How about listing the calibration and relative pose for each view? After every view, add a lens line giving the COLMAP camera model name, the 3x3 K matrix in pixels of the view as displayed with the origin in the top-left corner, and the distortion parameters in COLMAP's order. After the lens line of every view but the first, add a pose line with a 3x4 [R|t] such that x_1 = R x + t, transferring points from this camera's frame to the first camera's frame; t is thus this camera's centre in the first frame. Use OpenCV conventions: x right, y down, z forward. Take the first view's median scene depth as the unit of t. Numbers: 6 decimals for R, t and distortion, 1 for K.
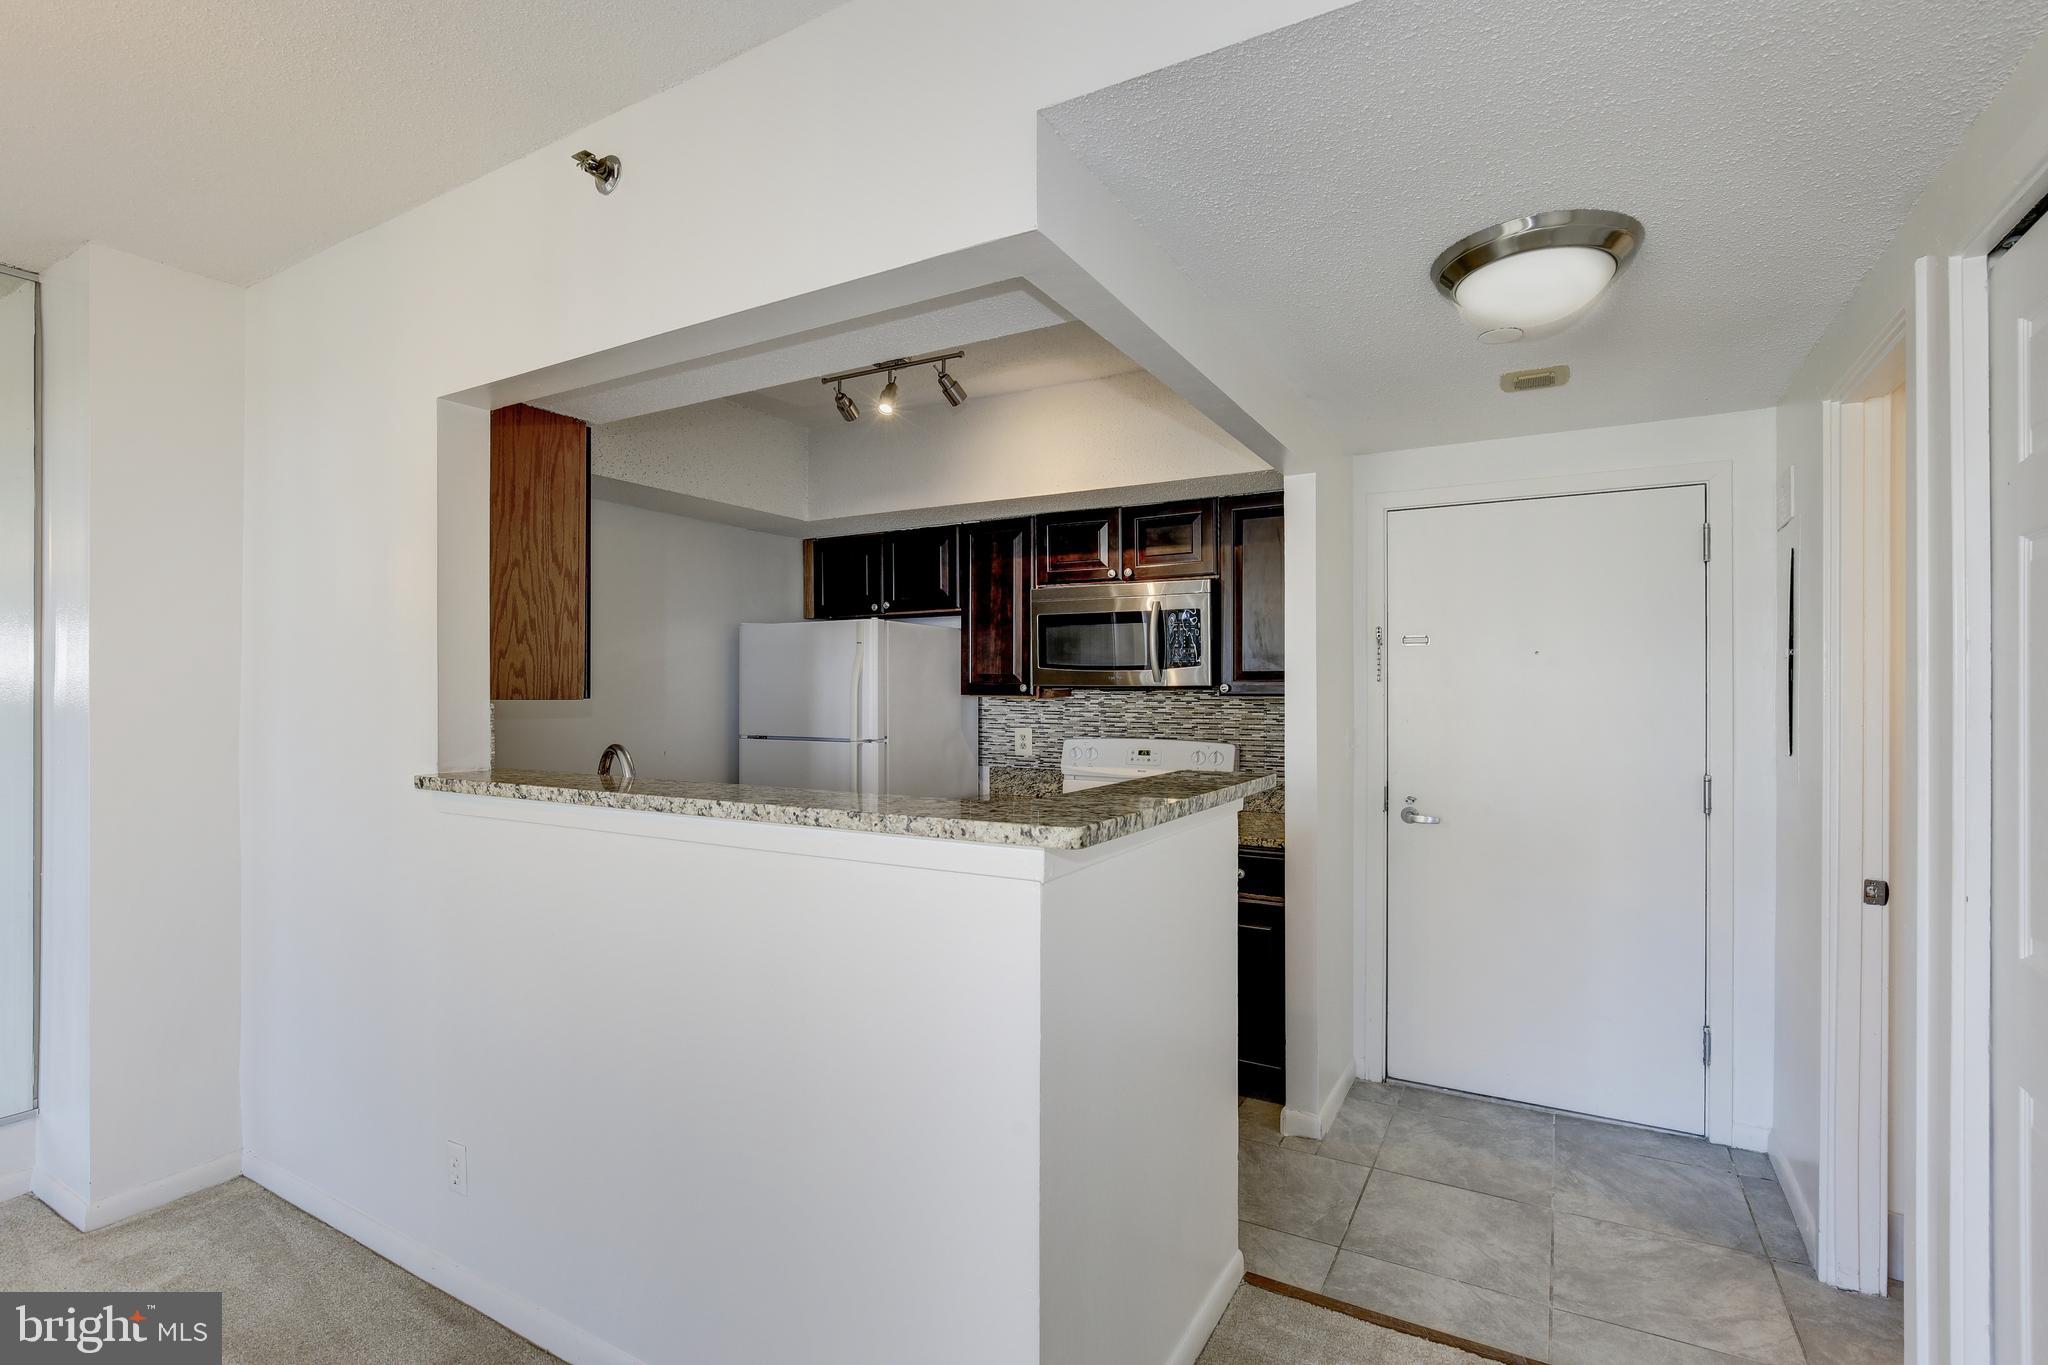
lens RADIAL K [[926.0, 0, 1010.3], [0, 926.0, 688.1], [0, 0, 1]] dist [-0.023416, 0.008430]
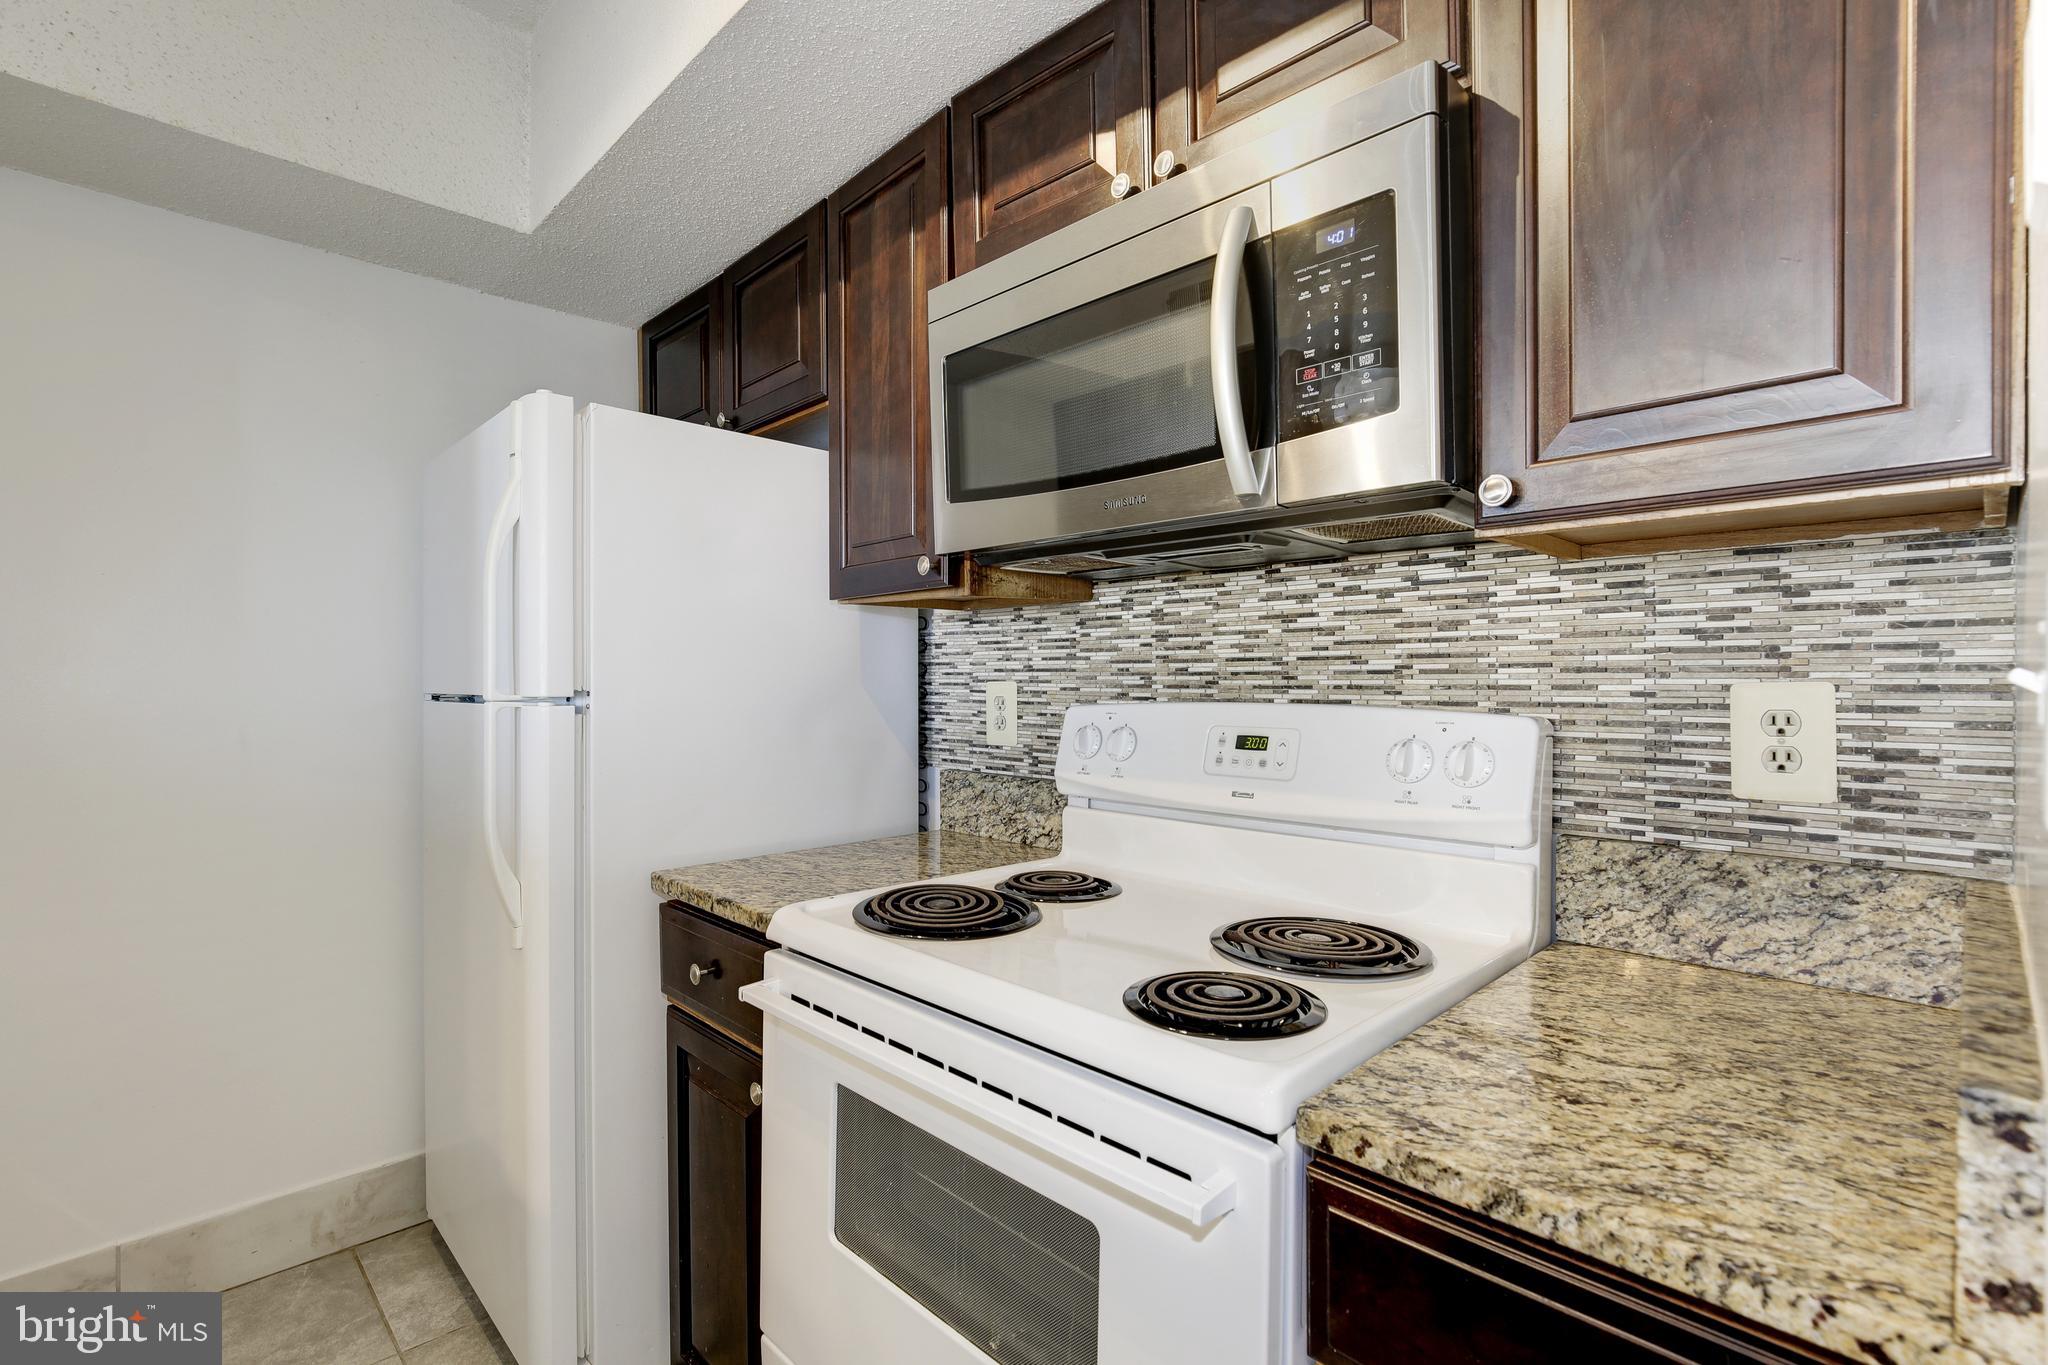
lens RADIAL K [[937.0, 0, 1049.0], [0, 937.0, 687.1], [0, 0, 1]] dist [-0.016416, 0.006425]
pose [[0.972063, -0.000267, -0.234720, 0.171304], [0.002480, 0.999955, 0.009132, 0.051124], [0.234707, -0.009459, 0.972020, 0.715538]]
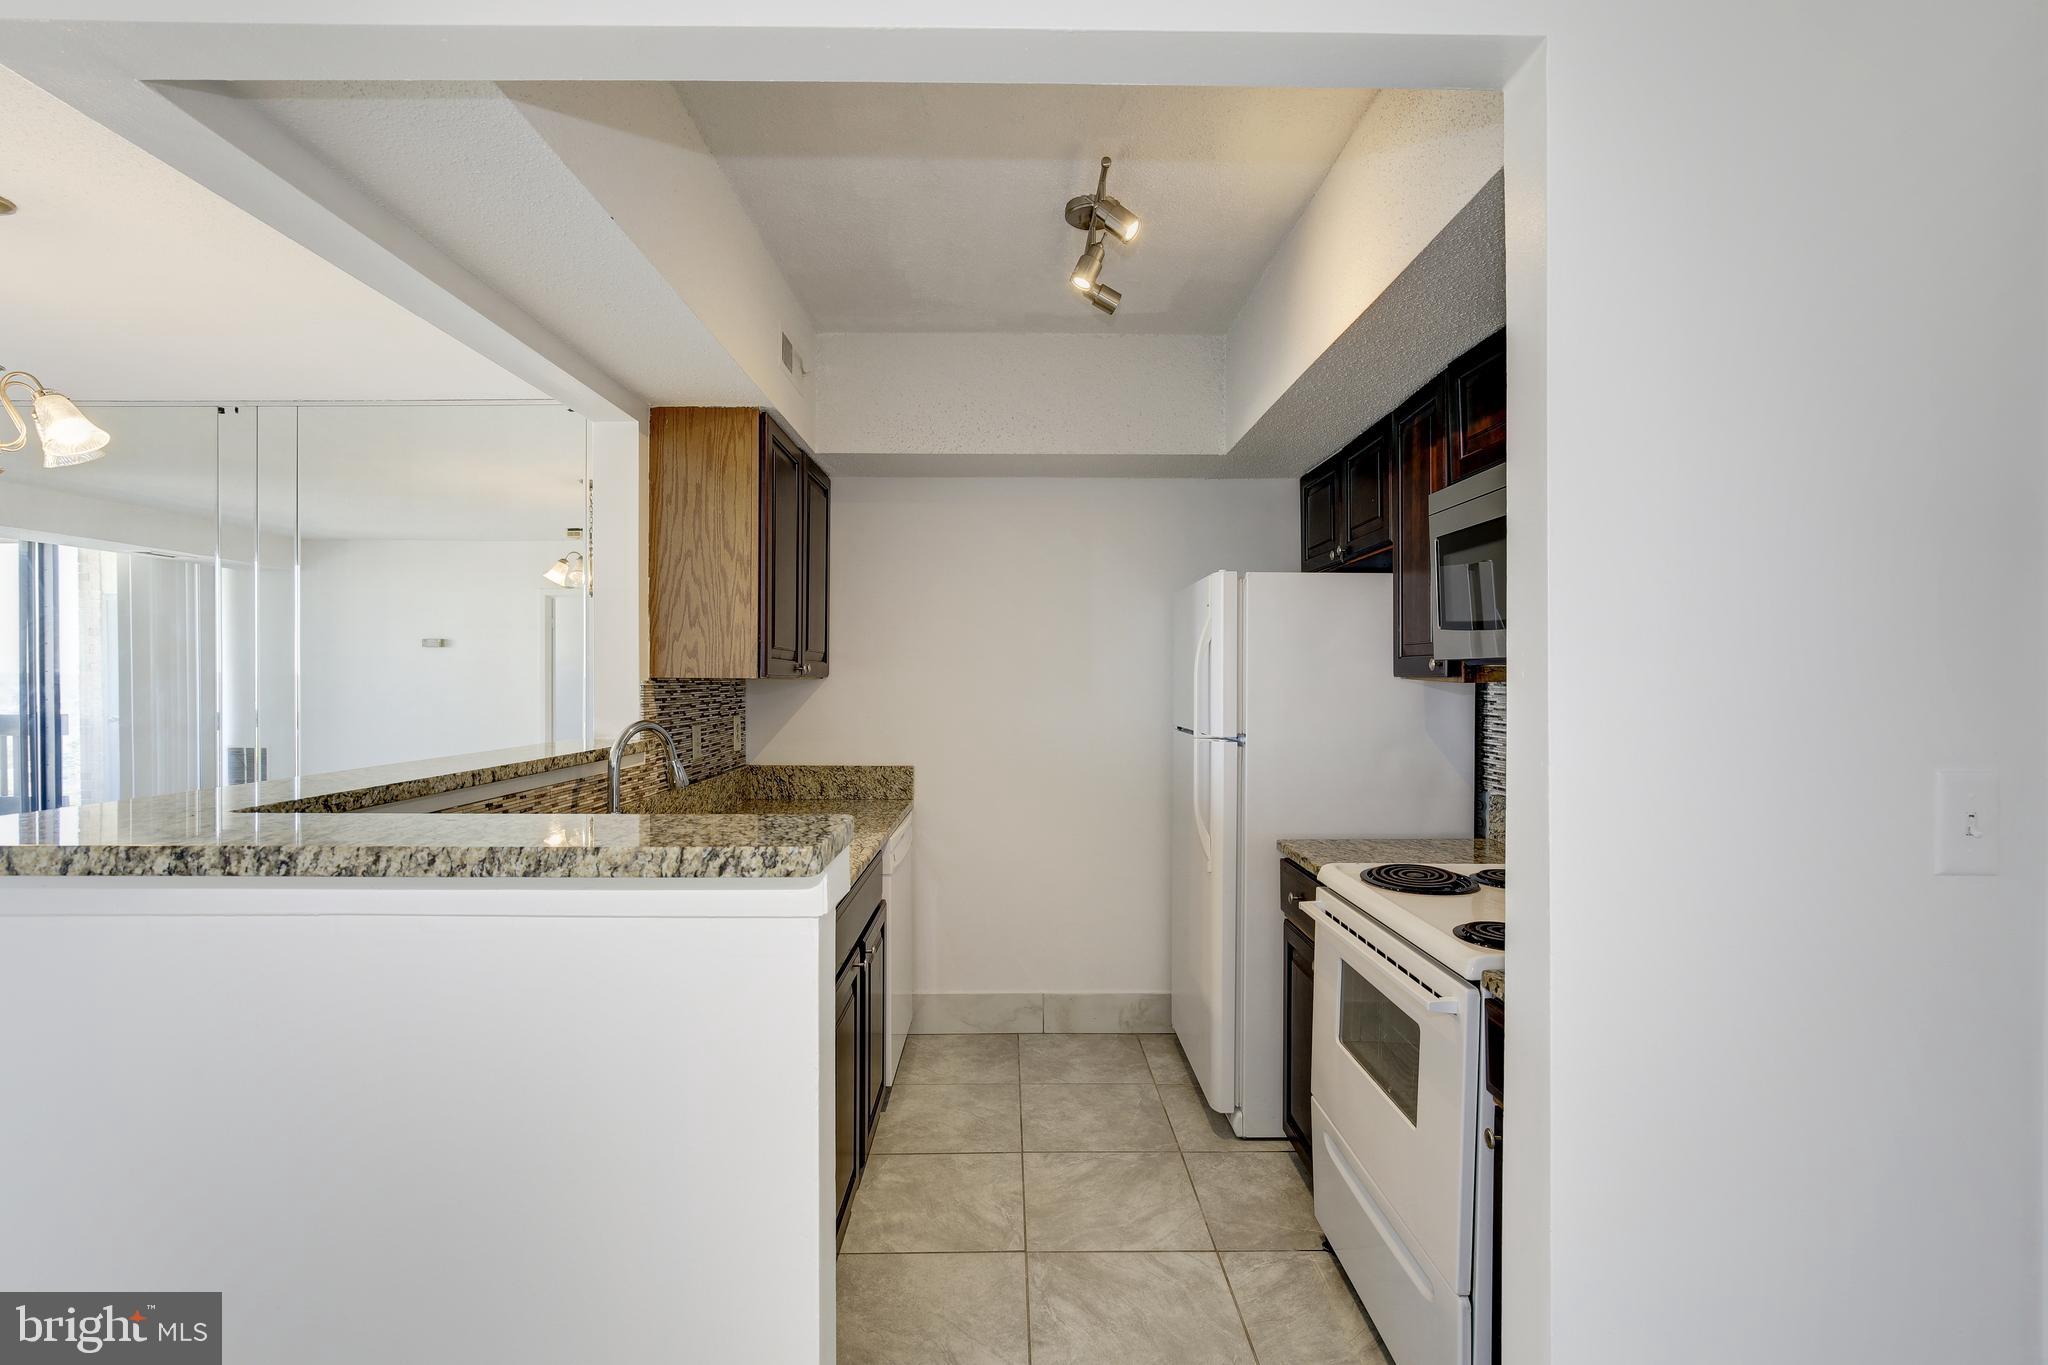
lens RADIAL K [[926.0, 0, 1010.3], [0, 926.0, 688.1], [0, 0, 1]] dist [-0.023416, 0.008430]
pose [[0.515189, 0.007633, -0.857043, 0.420534], [0.001681, 0.999949, 0.009917, 0.010095], [0.857075, -0.006550, 0.515150, 0.523530]]
